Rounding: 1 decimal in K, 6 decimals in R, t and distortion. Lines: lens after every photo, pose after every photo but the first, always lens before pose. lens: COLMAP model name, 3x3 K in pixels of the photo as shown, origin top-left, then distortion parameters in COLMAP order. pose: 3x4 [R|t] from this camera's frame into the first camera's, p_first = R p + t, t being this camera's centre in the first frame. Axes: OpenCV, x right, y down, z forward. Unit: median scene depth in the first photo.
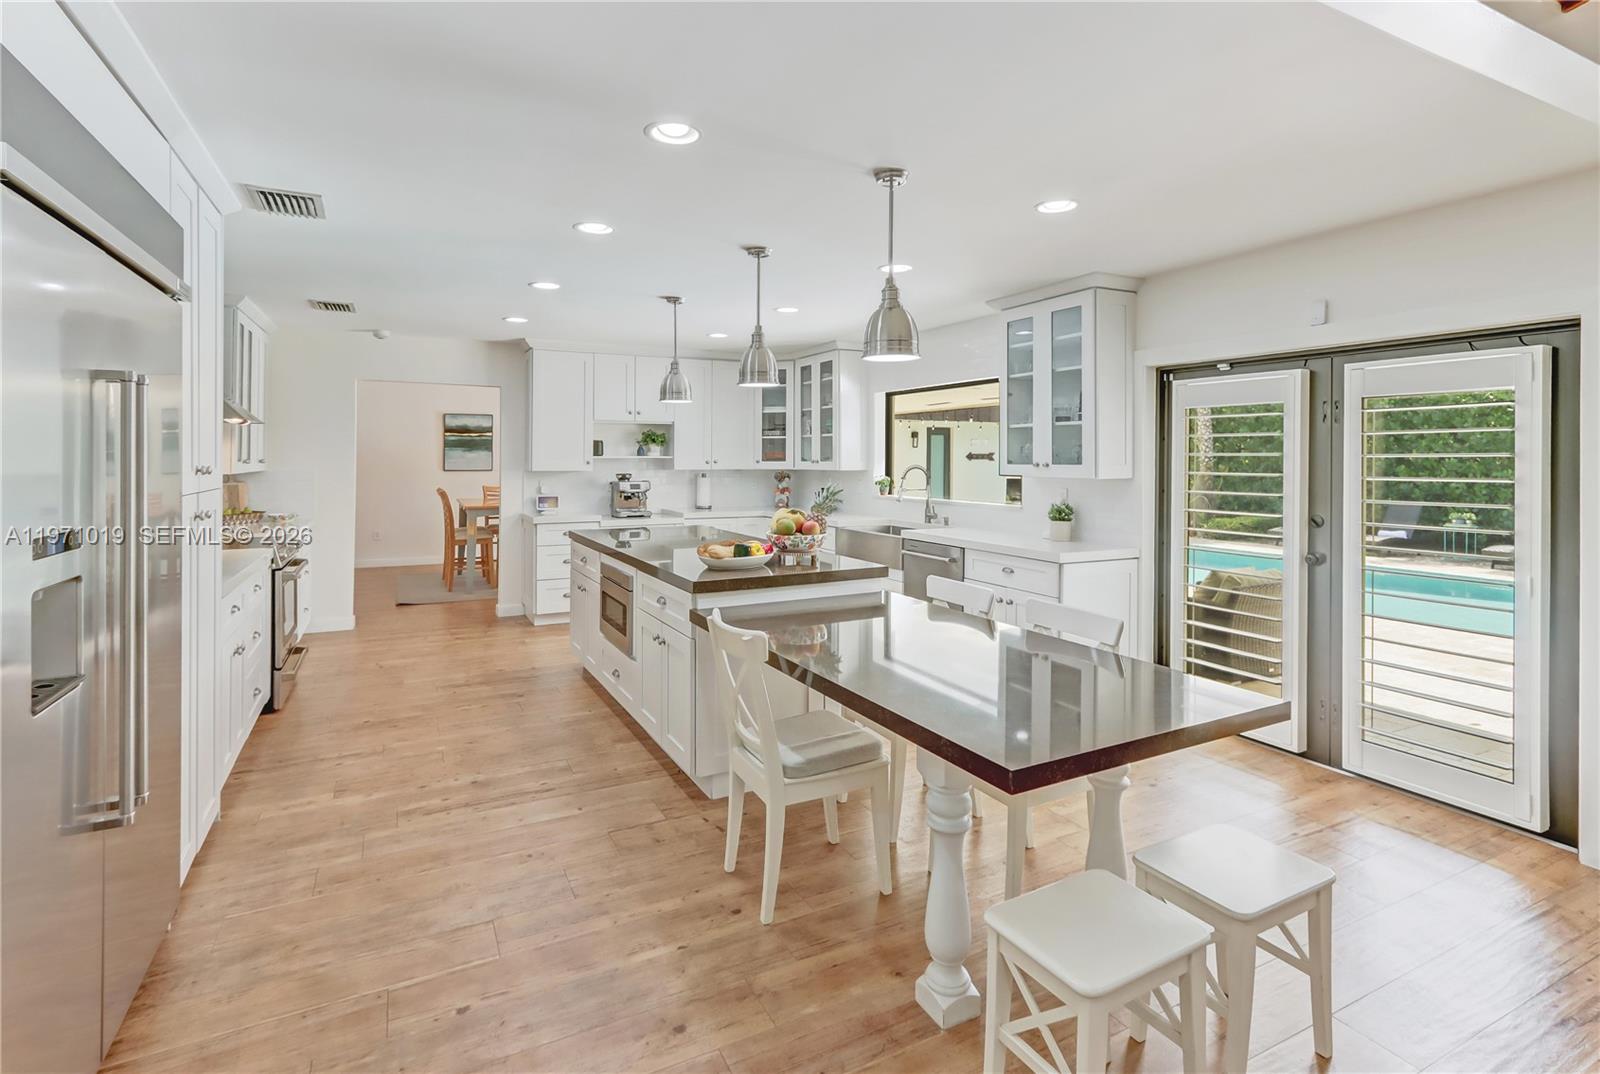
lens RADIAL K [[763.1, 0, 770.2], [0, 763.1, 495.4], [0, 0, 1]] dist [0.001904, -0.000143]
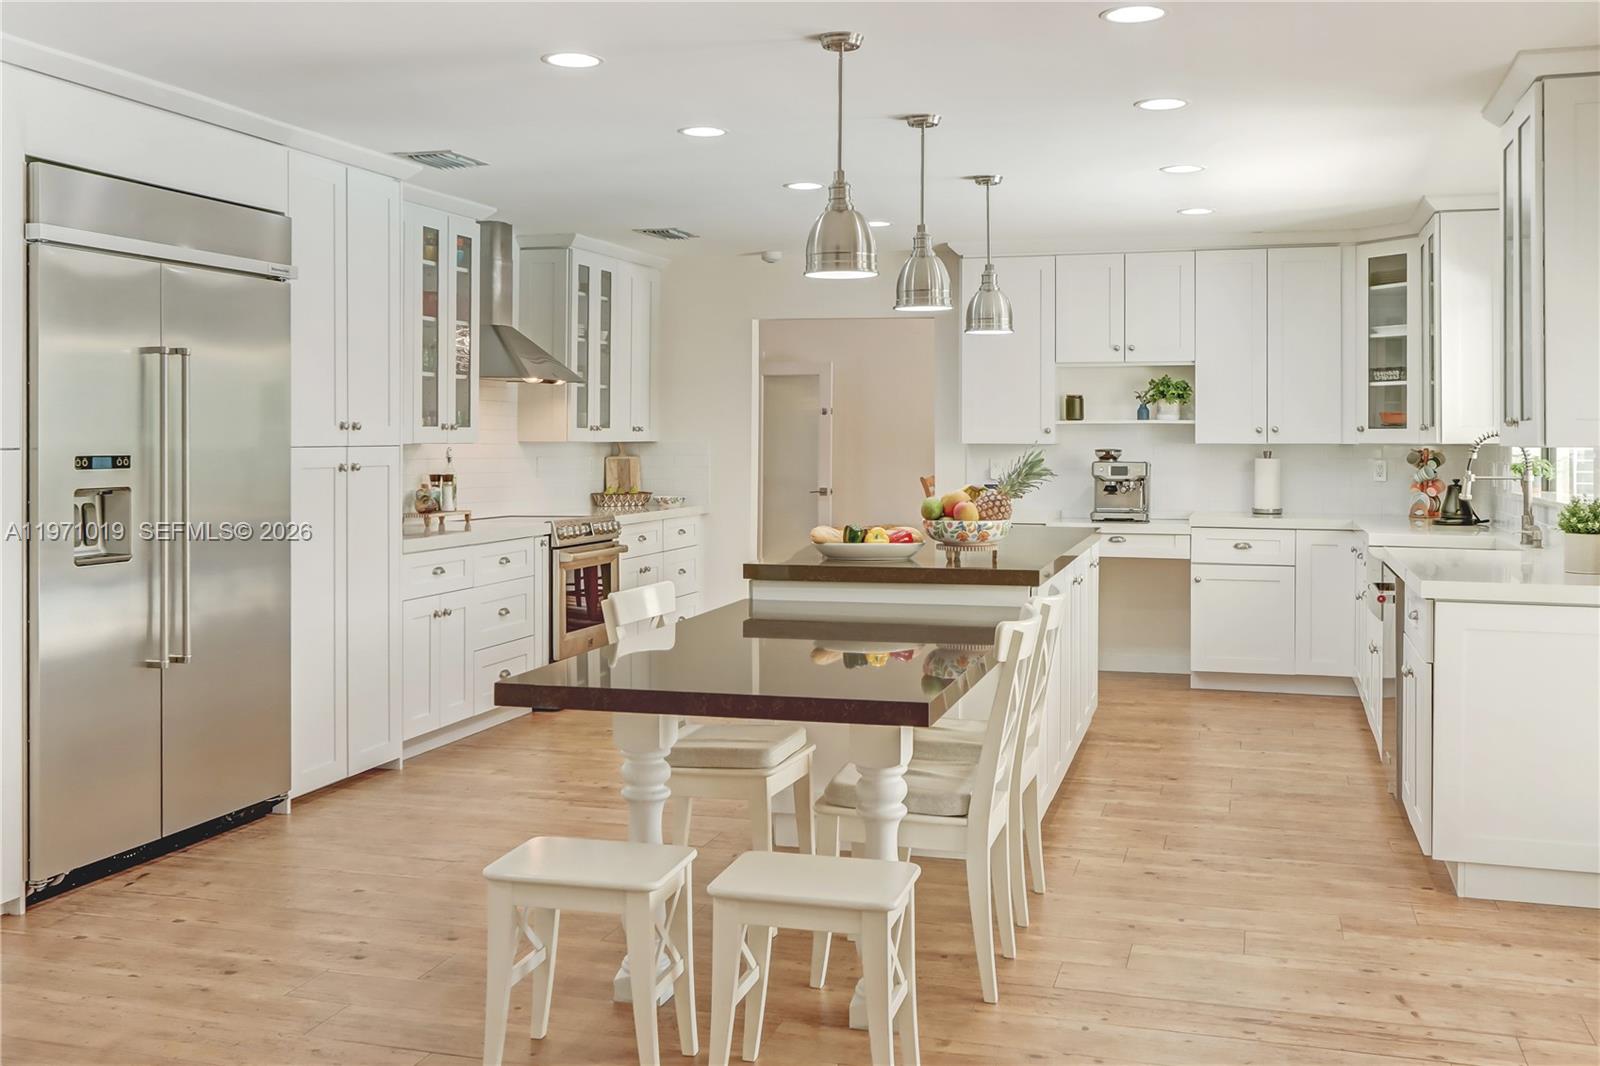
lens RADIAL K [[1564.3, 0, 799.2], [0, 1564.3, 535.5], [0, 0, 1]] dist [-0.012684, 0.000000]
pose [[0.733547, 0.040678, -0.678421, 0.468237], [-0.033706, 0.999156, 0.023464, 0.018870], [0.678803, 0.005654, 0.734299, -0.075935]]
